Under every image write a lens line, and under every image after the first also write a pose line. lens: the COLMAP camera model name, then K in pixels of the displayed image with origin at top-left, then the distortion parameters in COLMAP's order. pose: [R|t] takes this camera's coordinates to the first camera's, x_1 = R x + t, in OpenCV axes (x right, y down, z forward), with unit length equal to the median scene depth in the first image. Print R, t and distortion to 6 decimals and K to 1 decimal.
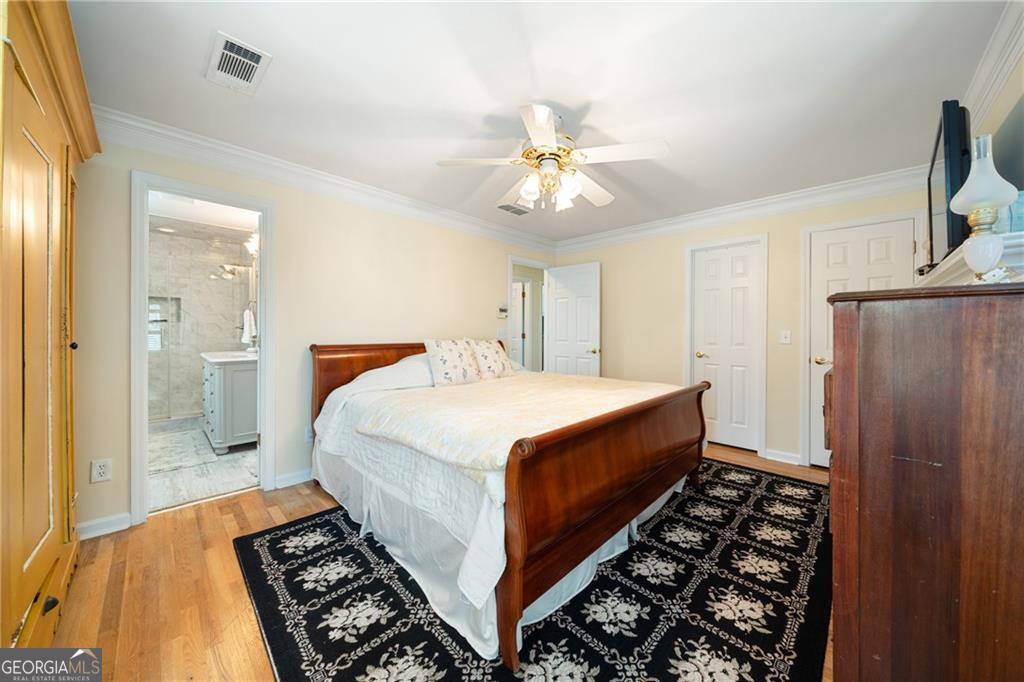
lens RADIAL K [[354.8, 0, 503.6], [0, 354.8, 332.5], [0, 0, 1]] dist [-0.008579, -0.000070]
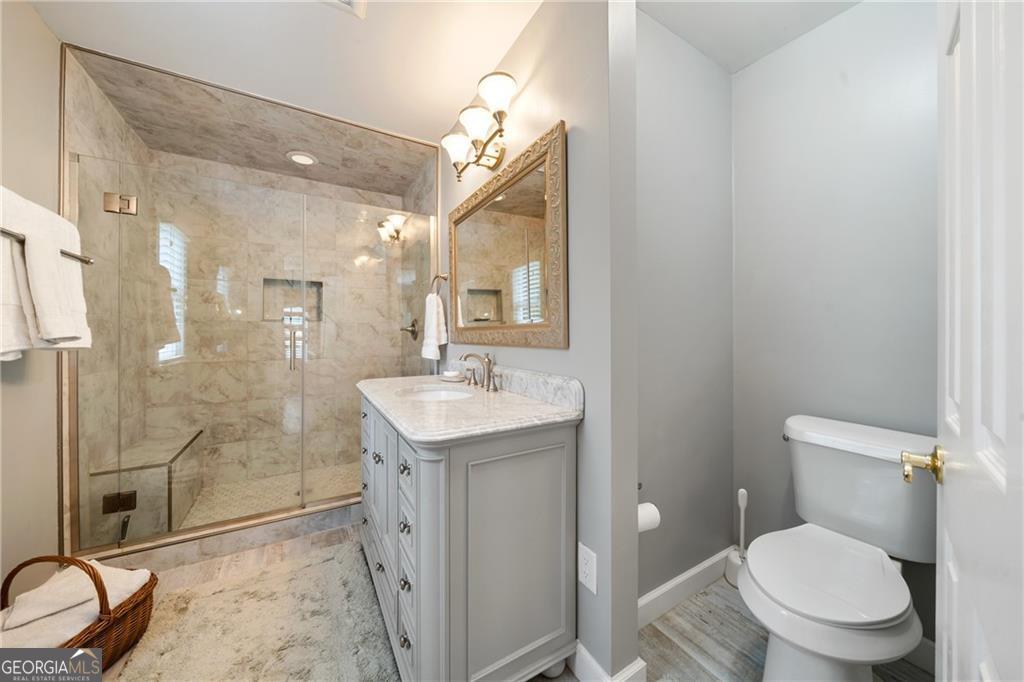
lens RADIAL K [[354.8, 0, 505.3], [0, 354.8, 335.9], [0, 0, 1]] dist [-0.008579, -0.000070]
pose [[0.966470, -0.000088, -0.256781, -0.451053], [-0.000812, 0.999994, -0.003401, -0.001863], [0.256780, 0.003496, 0.966464, 0.486907]]
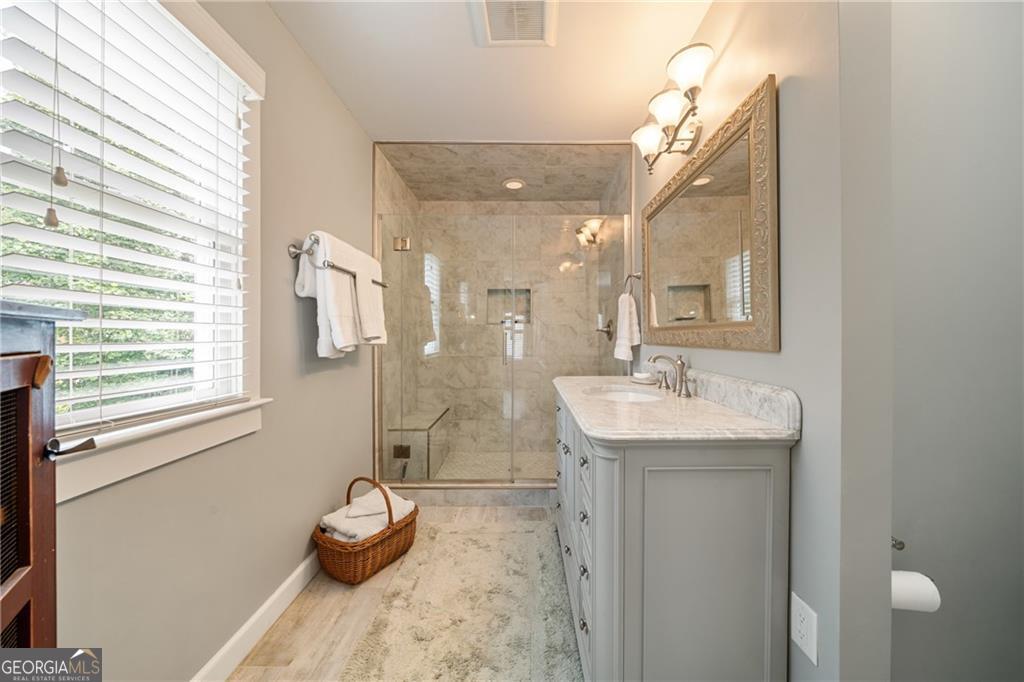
lens RADIAL K [[354.8, 0, 518.2], [0, 354.8, 339.3], [0, 0, 1]] dist [-0.008579, -0.000070]
pose [[0.699932, 0.006711, -0.714178, -0.430619], [-0.004099, 0.999977, 0.005380, -0.001599], [0.714198, -0.000838, 0.699943, 0.490723]]
